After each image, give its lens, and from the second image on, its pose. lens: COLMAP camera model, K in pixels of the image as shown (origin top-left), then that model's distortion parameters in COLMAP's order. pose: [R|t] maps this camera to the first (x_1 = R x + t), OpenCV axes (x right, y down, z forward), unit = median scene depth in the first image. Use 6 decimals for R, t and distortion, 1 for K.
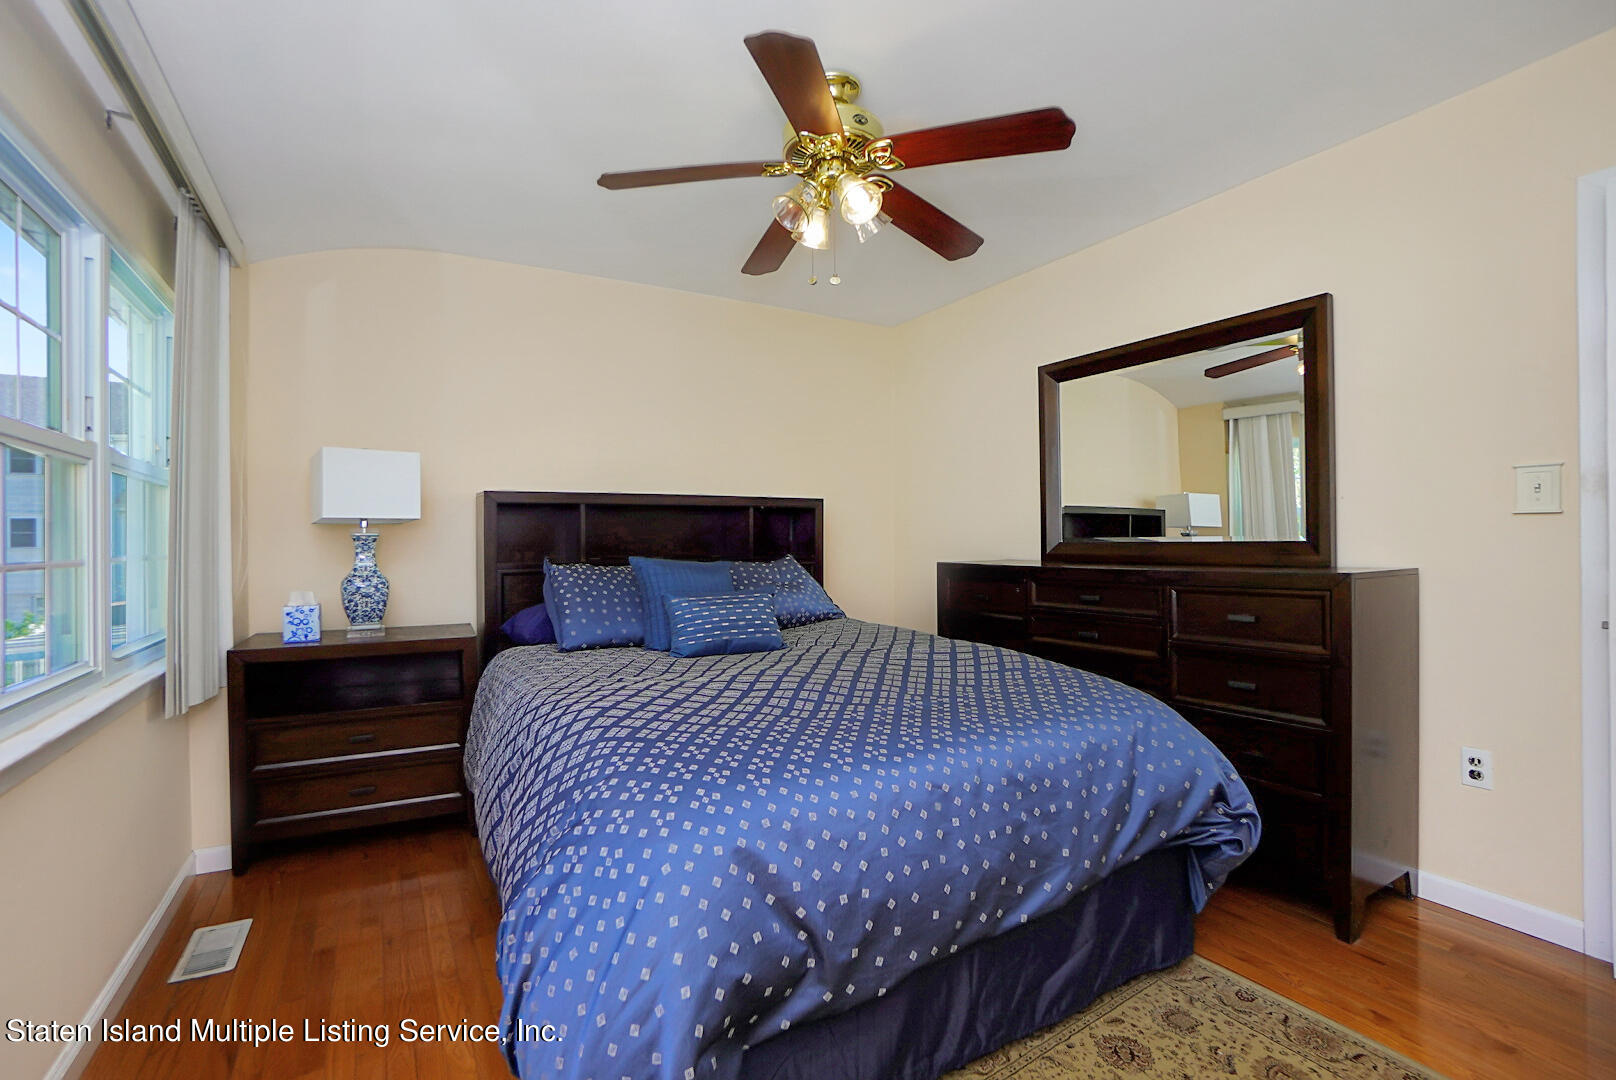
lens RADIAL K [[728.6, 0, 808.0], [0, 728.6, 537.8], [0, 0, 1]] dist [-0.031648, 0.000145]
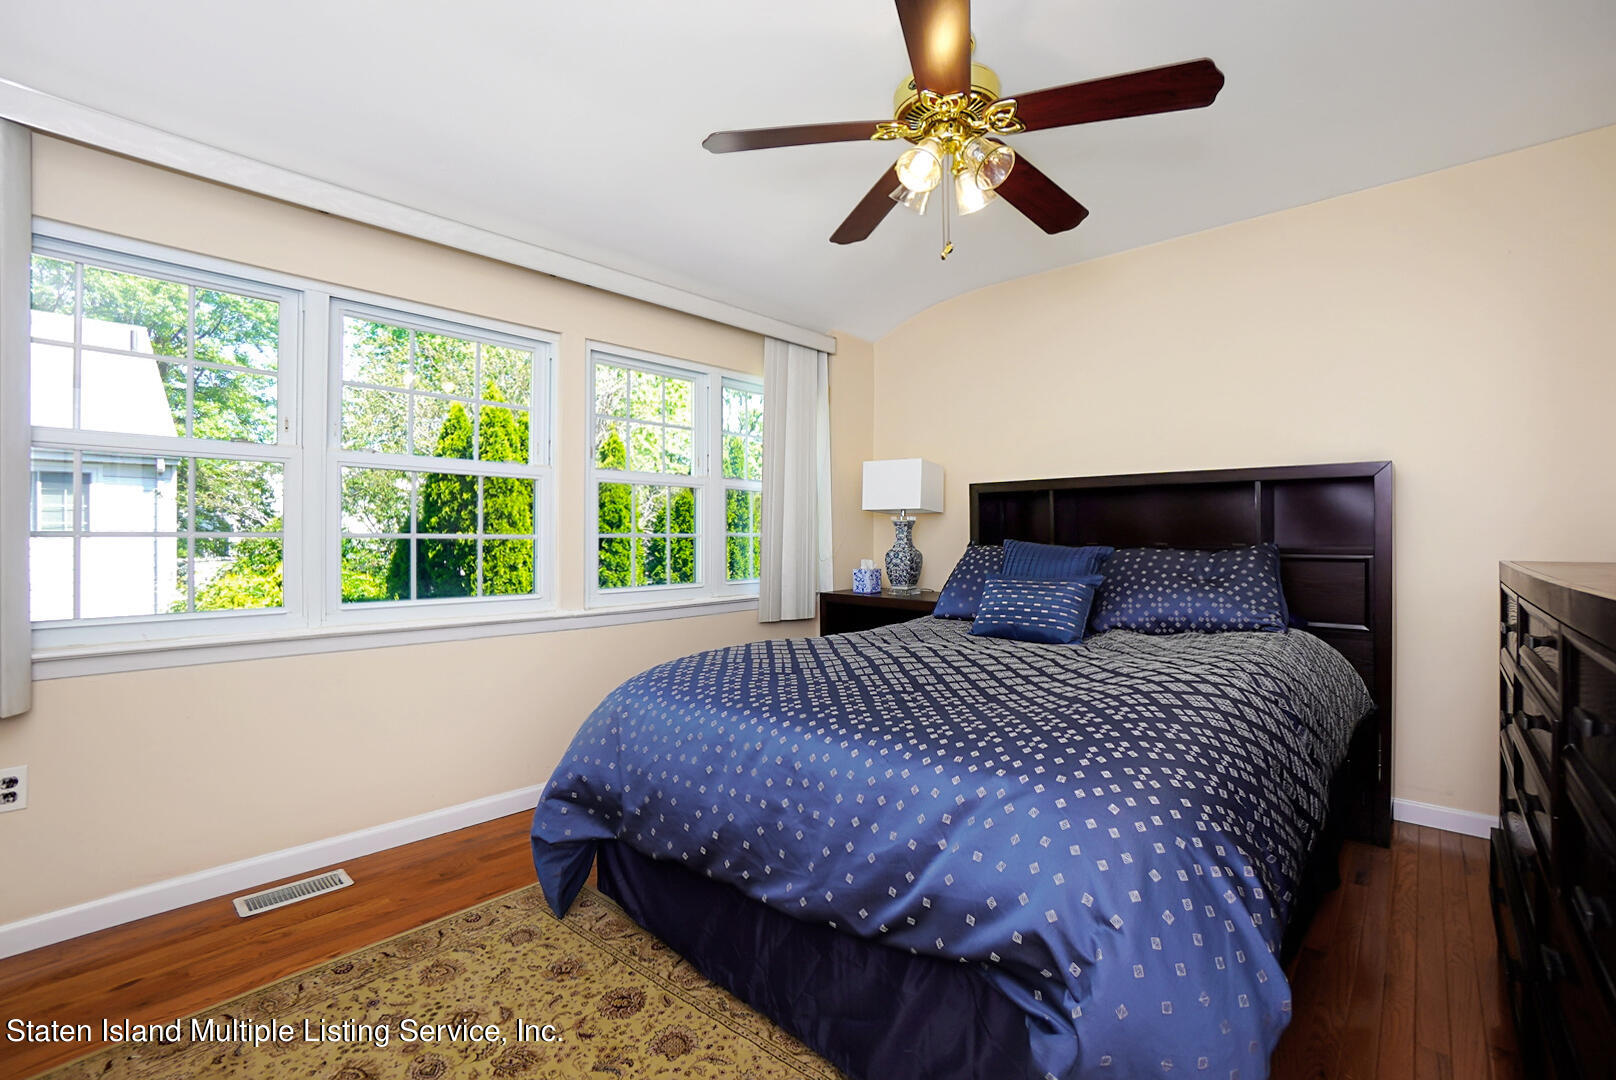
lens RADIAL K [[728.6, 0, 797.9], [0, 728.6, 531.8], [0, 0, 1]] dist [-0.031648, 0.000145]
pose [[0.259939, 0.003187, -0.965620, 1.201924], [0.001656, 0.999992, 0.003746, 0.018137], [0.965623, -0.002573, 0.259932, 0.742204]]
